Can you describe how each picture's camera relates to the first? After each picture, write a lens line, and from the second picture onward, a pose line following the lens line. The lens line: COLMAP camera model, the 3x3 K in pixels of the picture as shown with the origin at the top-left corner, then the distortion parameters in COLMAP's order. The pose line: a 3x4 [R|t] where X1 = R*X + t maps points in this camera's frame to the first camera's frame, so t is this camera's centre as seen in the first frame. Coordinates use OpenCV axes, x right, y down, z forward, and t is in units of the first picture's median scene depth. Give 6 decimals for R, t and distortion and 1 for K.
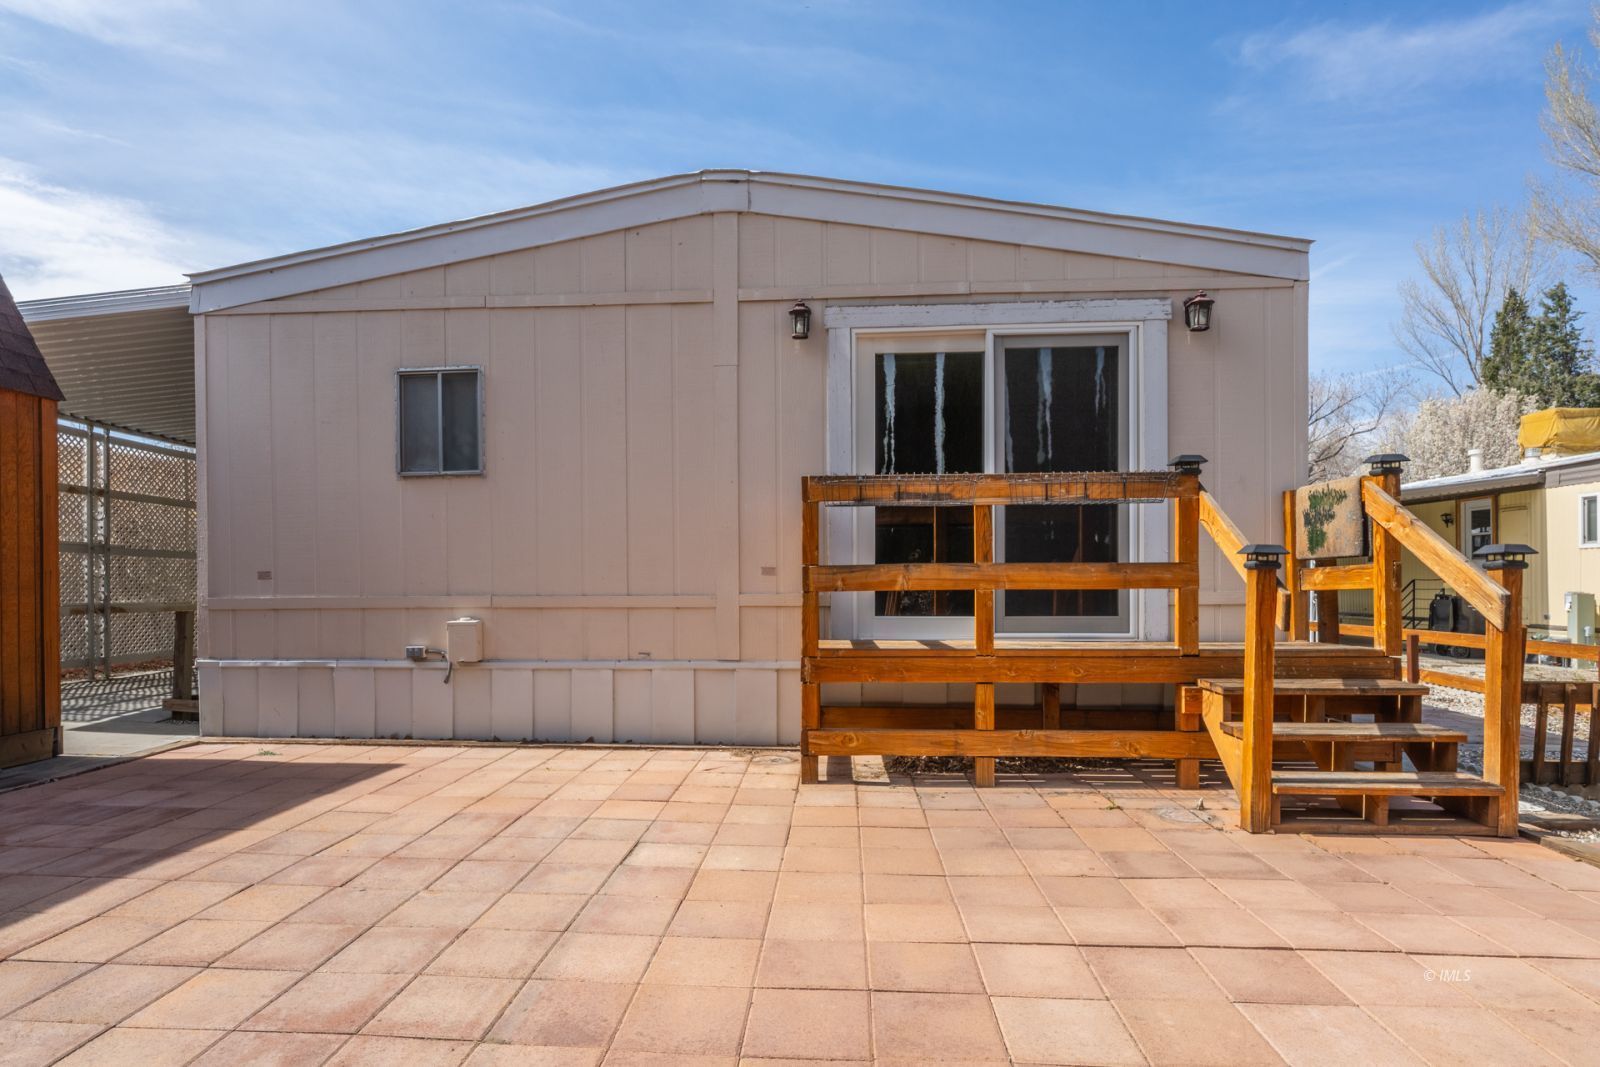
lens RADIAL K [[819.4, 0, 798.6], [0, 819.4, 574.0], [0, 0, 1]] dist [-0.041758, -0.000951]
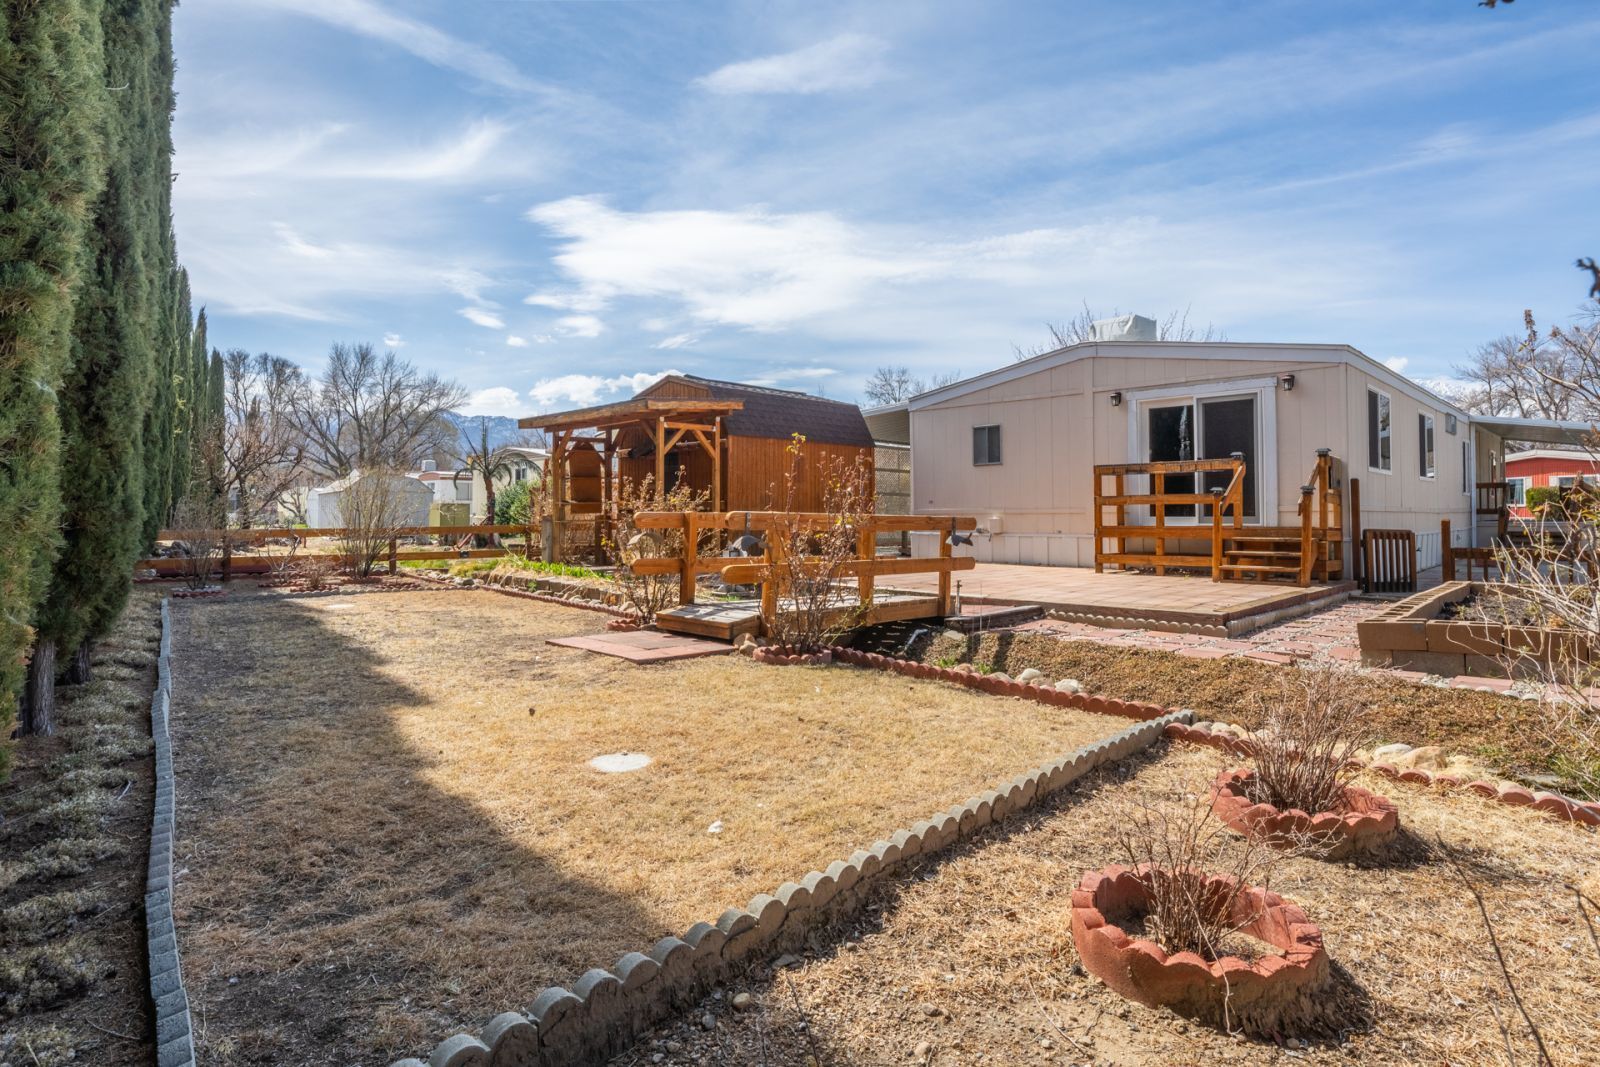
lens RADIAL K [[853.3, 0, 786.7], [0, 853.3, 521.8], [0, 0, 1]] dist [-0.001188, -0.000341]
pose [[0.740049, 0.014137, -0.672404, 1.014442], [-0.010376, 0.999900, 0.009602, 0.052534], [0.672473, -0.000129, 0.740122, -1.611466]]
